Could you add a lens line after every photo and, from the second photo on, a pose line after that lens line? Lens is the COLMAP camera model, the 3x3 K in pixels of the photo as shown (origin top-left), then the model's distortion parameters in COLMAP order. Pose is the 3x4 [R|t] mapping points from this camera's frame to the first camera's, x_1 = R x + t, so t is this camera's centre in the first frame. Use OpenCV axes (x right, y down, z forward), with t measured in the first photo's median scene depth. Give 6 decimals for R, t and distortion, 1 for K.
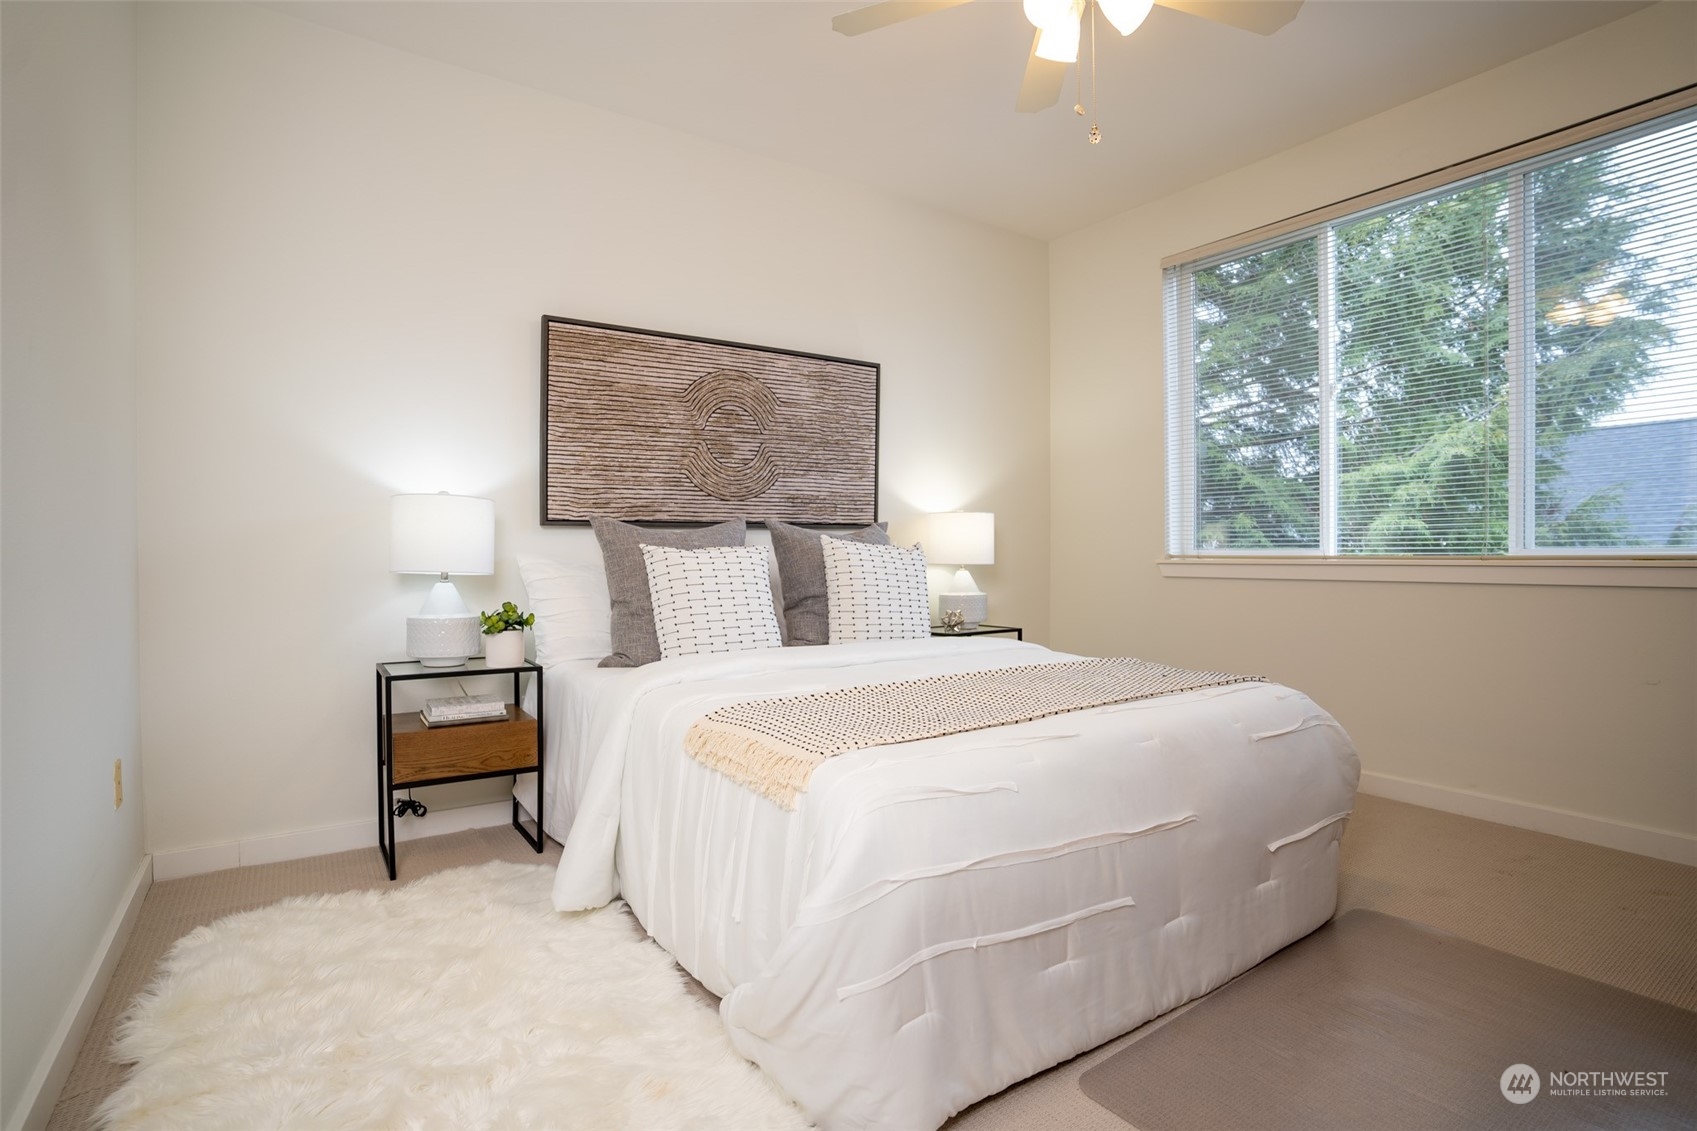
lens RADIAL K [[850.8, 0, 848.5], [0, 850.8, 565.5], [0, 0, 1]] dist [-0.071847, 0.035329]
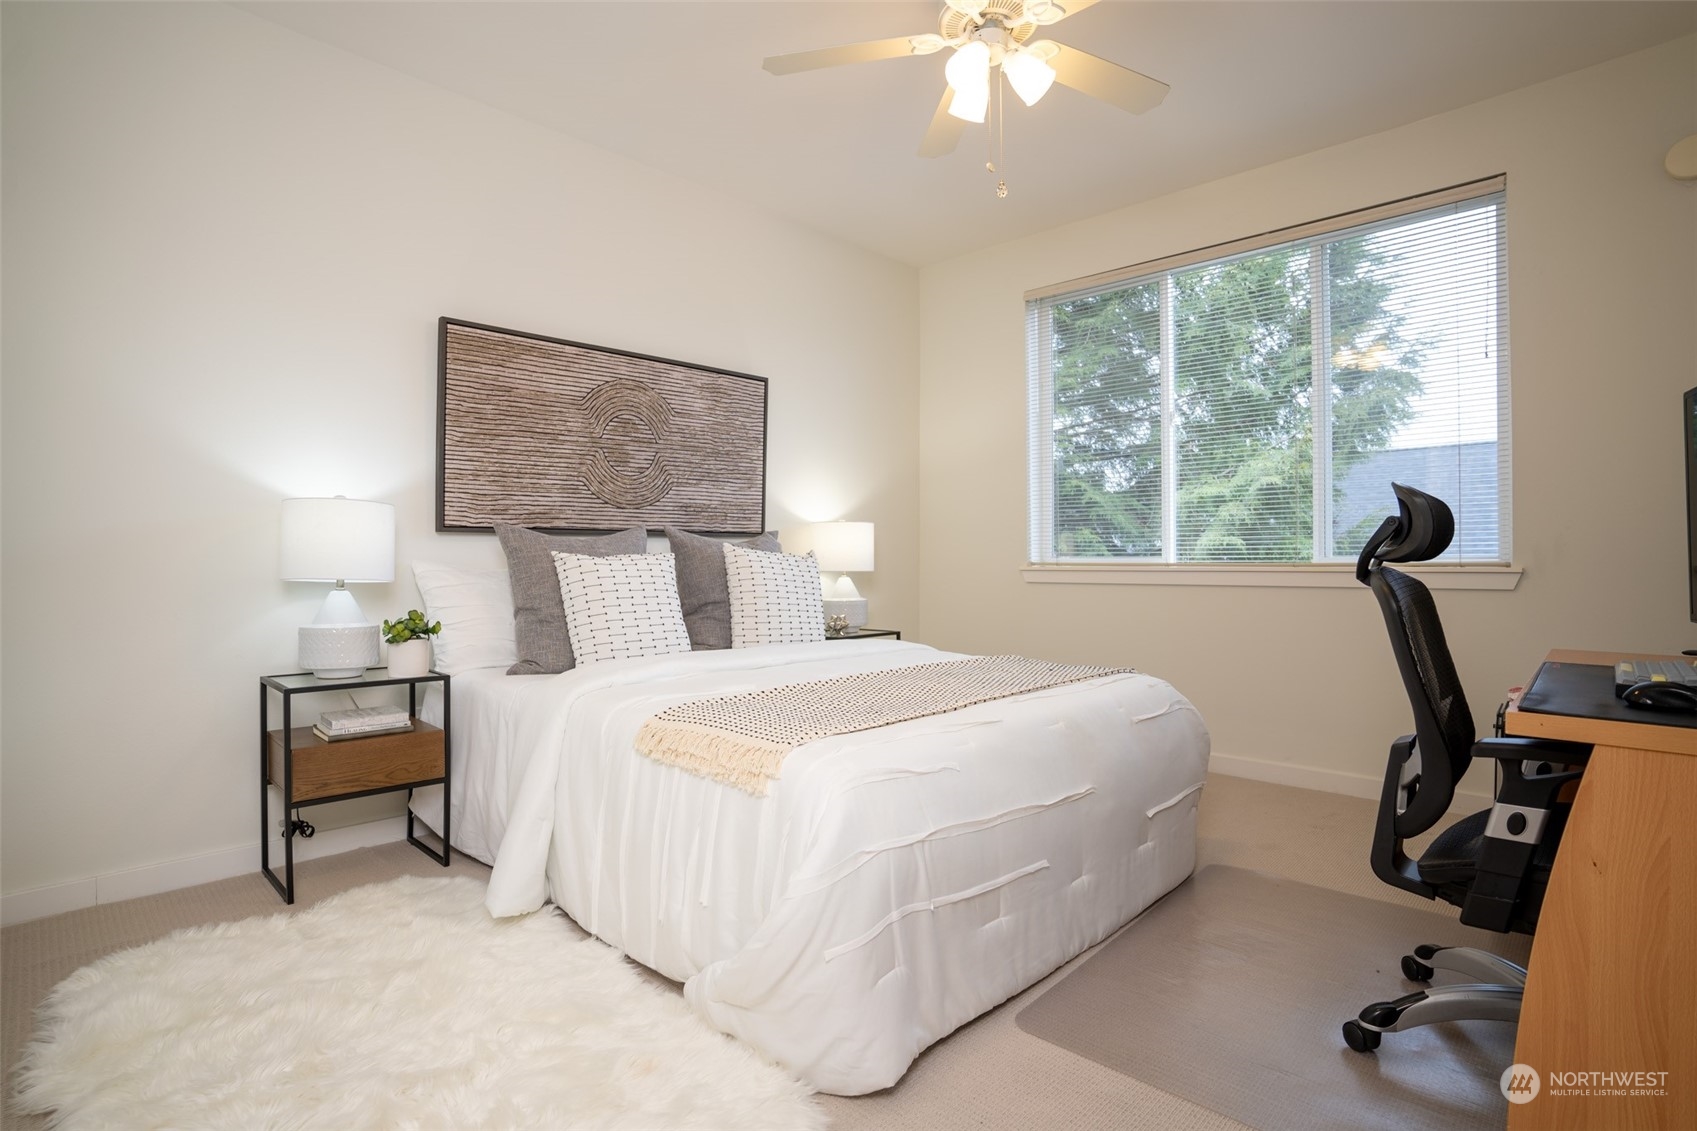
lens RADIAL K [[855.9, 0, 848.5], [0, 855.9, 565.5], [0, 0, 1]] dist [-0.070620, 0.035168]
pose [[0.979968, 0.000342, 0.199157, -0.105837], [0.001413, 0.999961, -0.008668, 0.000836], [-0.199152, 0.008776, 0.979929, -0.058375]]
